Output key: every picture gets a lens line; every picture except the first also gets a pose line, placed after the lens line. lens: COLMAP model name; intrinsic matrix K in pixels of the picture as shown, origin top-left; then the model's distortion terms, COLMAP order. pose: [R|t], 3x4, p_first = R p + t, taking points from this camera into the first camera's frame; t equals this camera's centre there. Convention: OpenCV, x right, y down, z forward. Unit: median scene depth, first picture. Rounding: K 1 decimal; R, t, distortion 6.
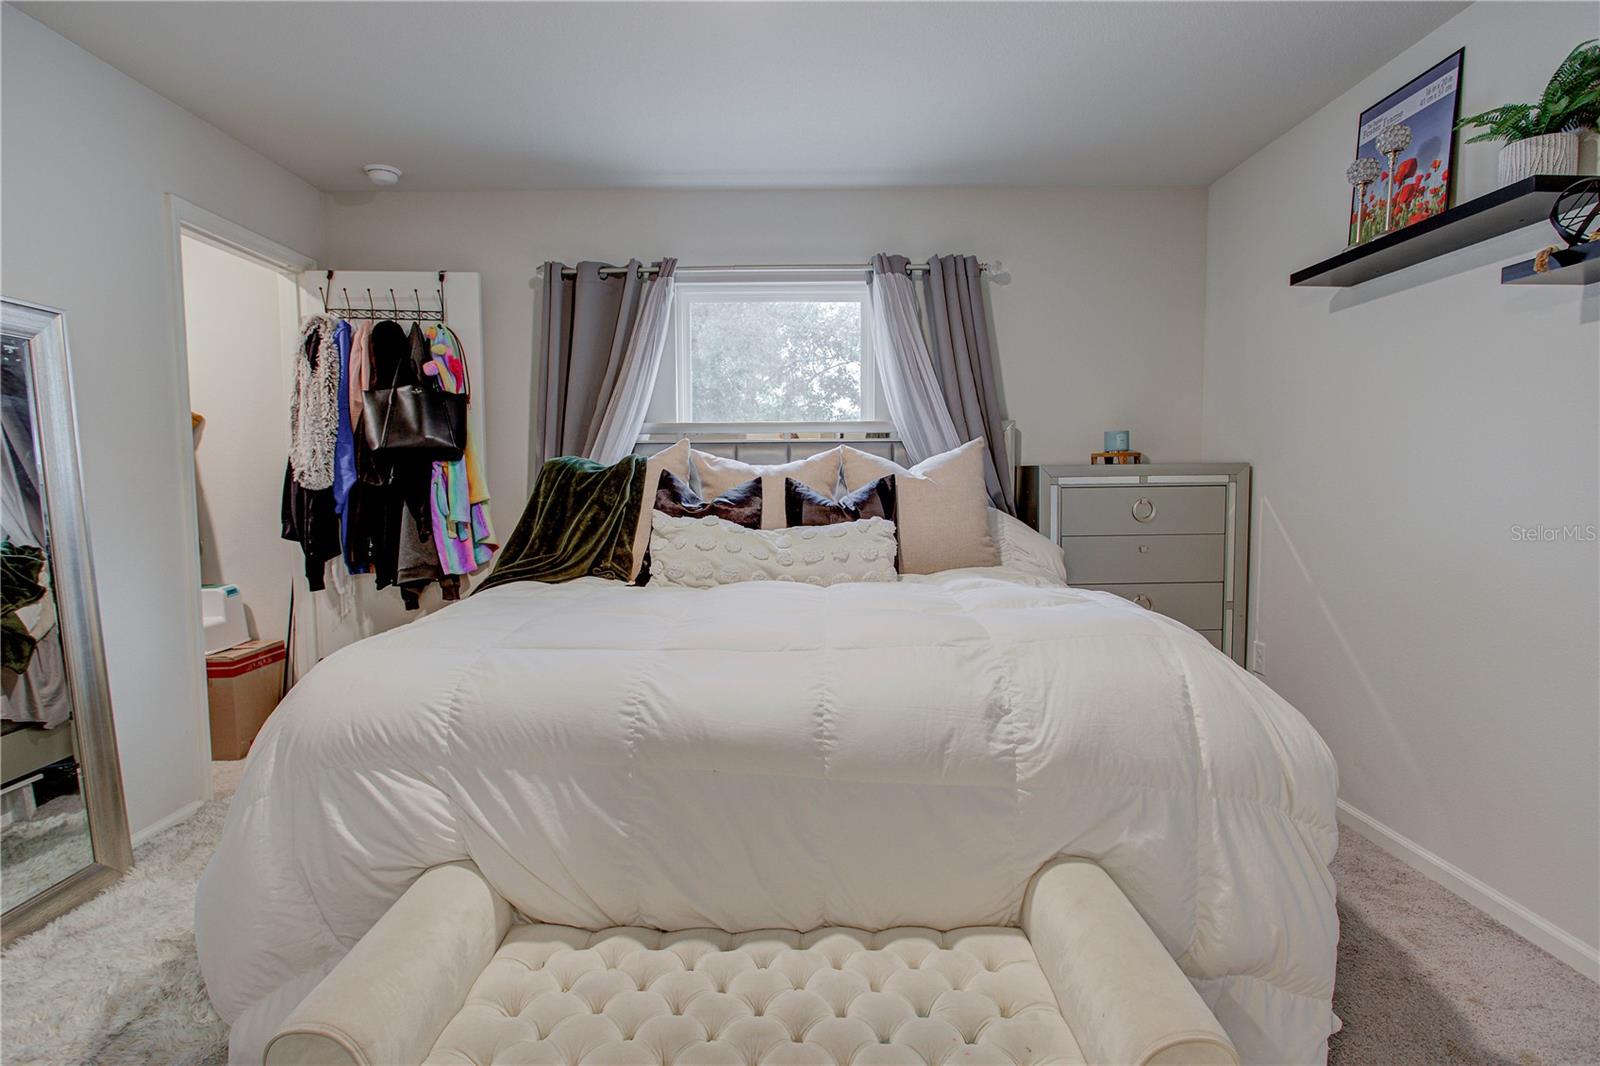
lens RADIAL K [[812.3, 0, 798.8], [0, 812.3, 550.4], [0, 0, 1]] dist [-0.015285, 0.006150]
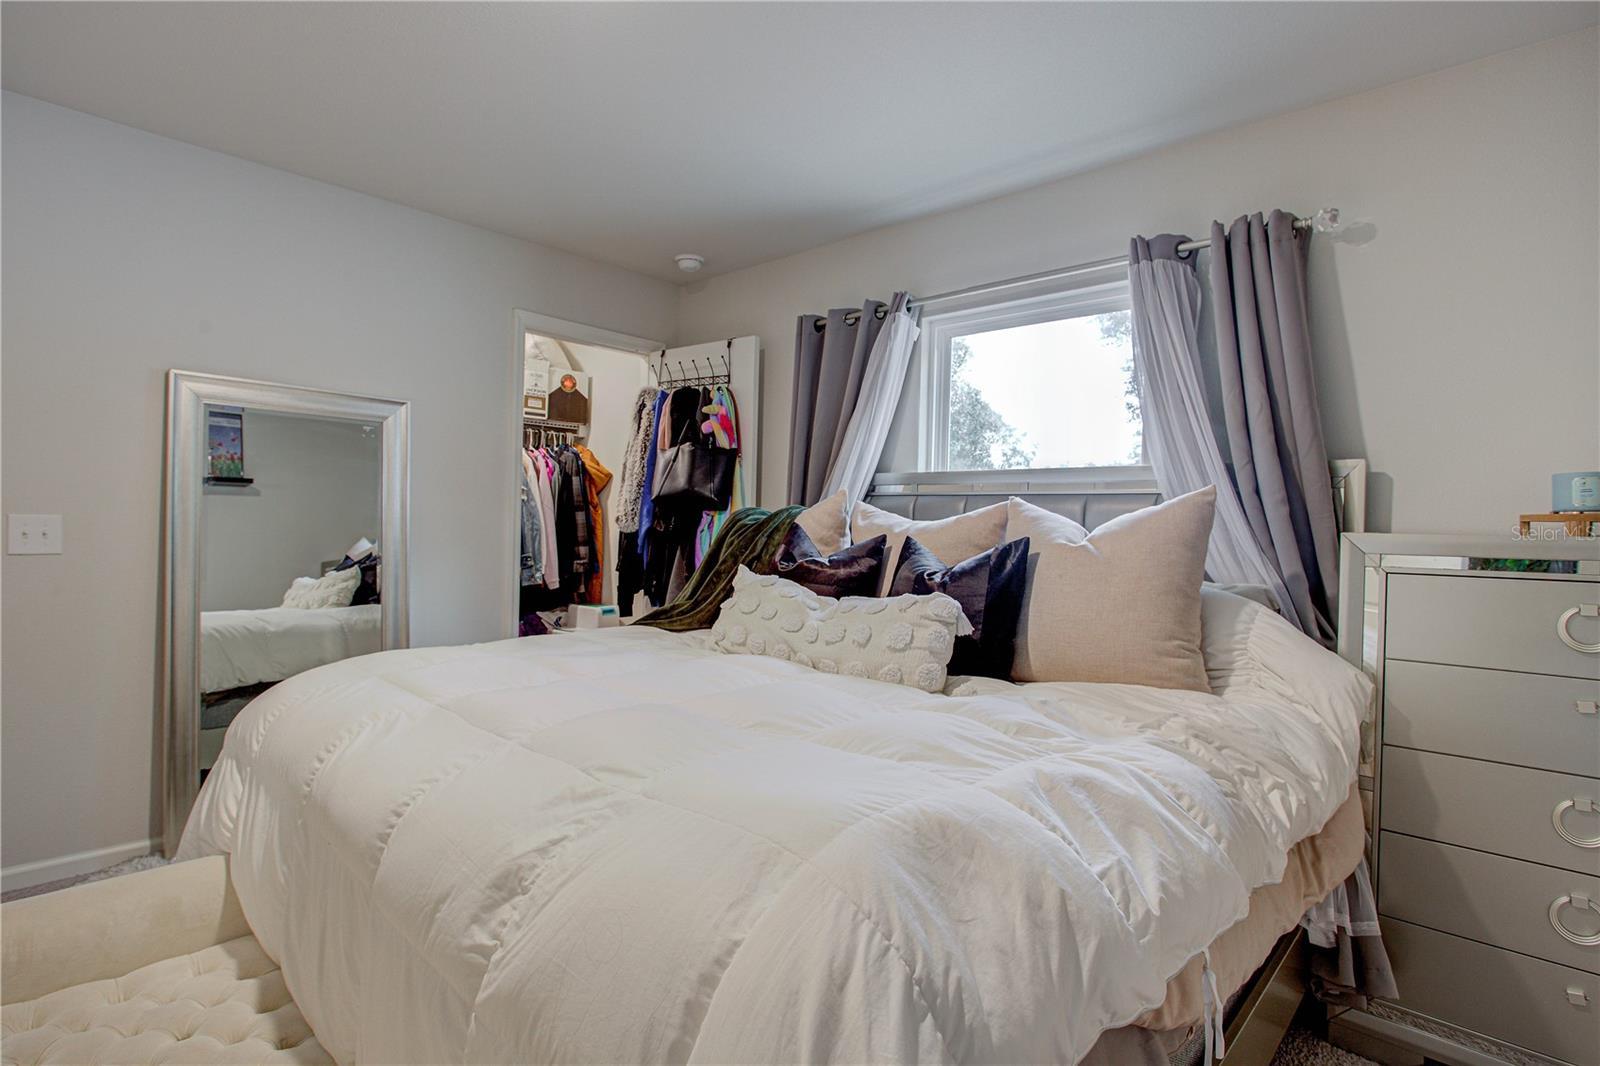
lens RADIAL K [[812.3, 0, 787.0], [0, 812.3, 534.3], [0, 0, 1]] dist [-0.015285, 0.006150]
pose [[0.724261, 0.035082, -0.688633, 0.393252], [-0.094394, 0.994347, -0.048621, -0.036429], [0.683034, 0.100217, 0.723479, 0.291952]]
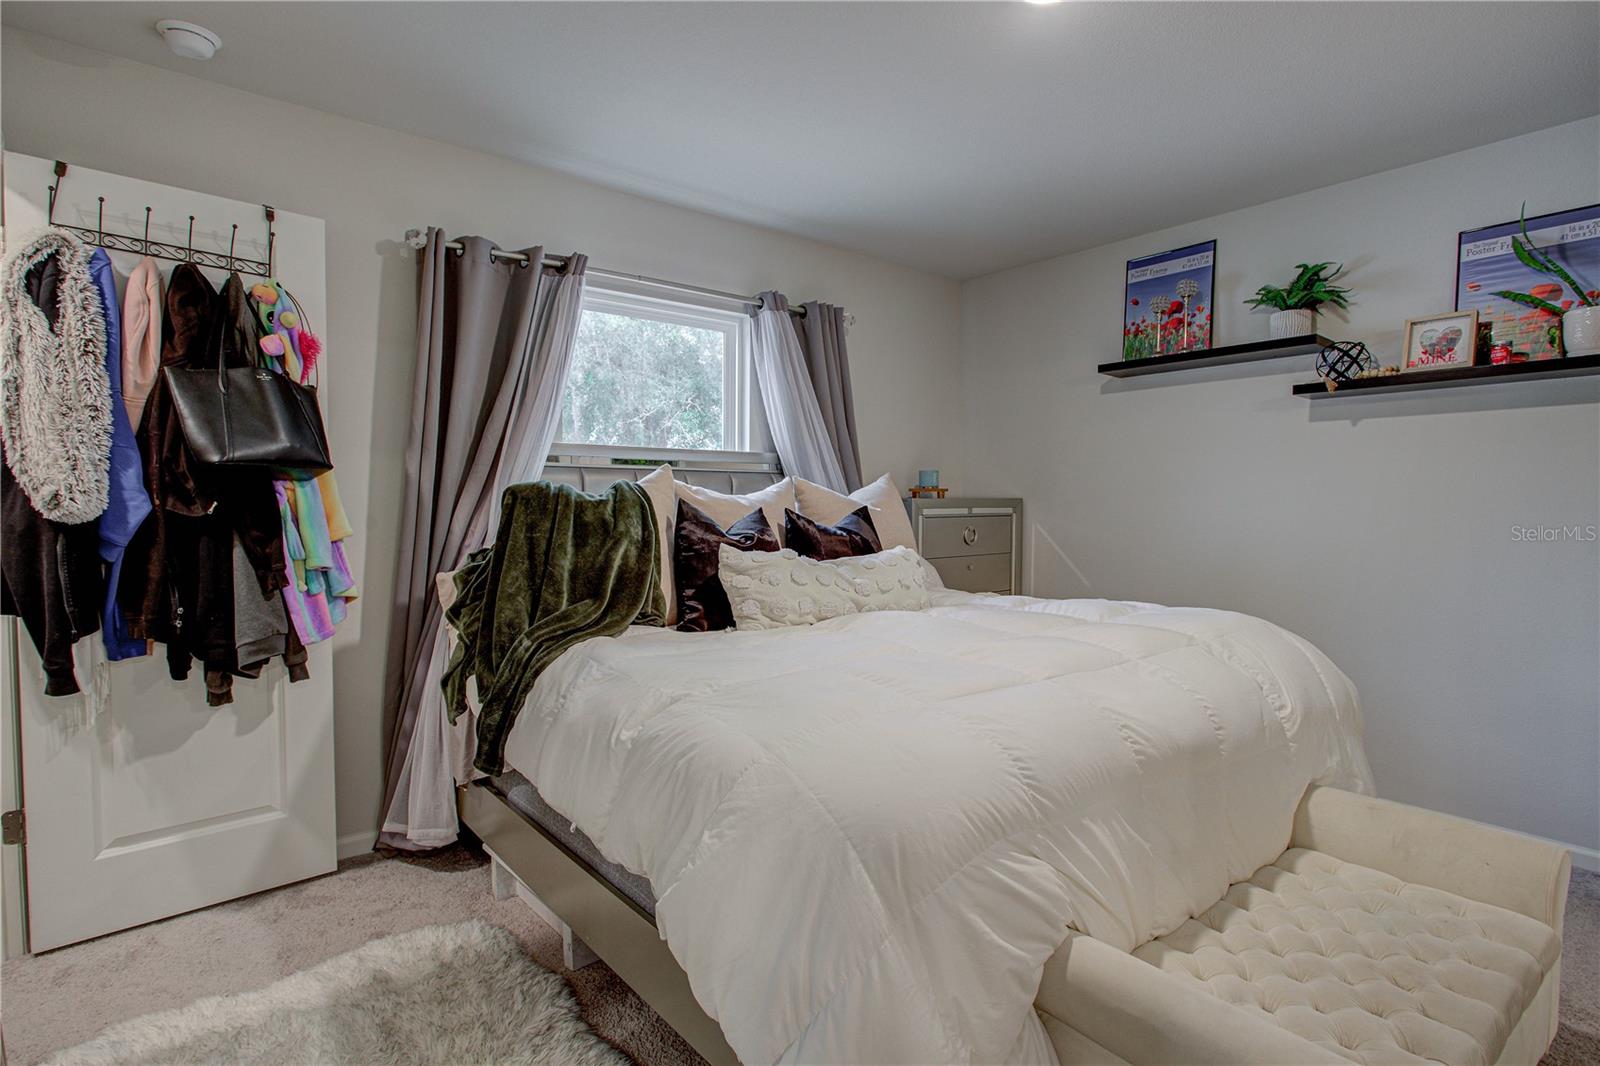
lens RADIAL K [[812.3, 0, 774.4], [0, 812.3, 545.0], [0, 0, 1]] dist [-0.015285, 0.006150]
pose [[0.781663, -0.023417, 0.623262, -0.558356], [0.047573, 0.998622, -0.022144, -0.021179], [-0.621884, 0.046959, 0.781700, 0.213278]]
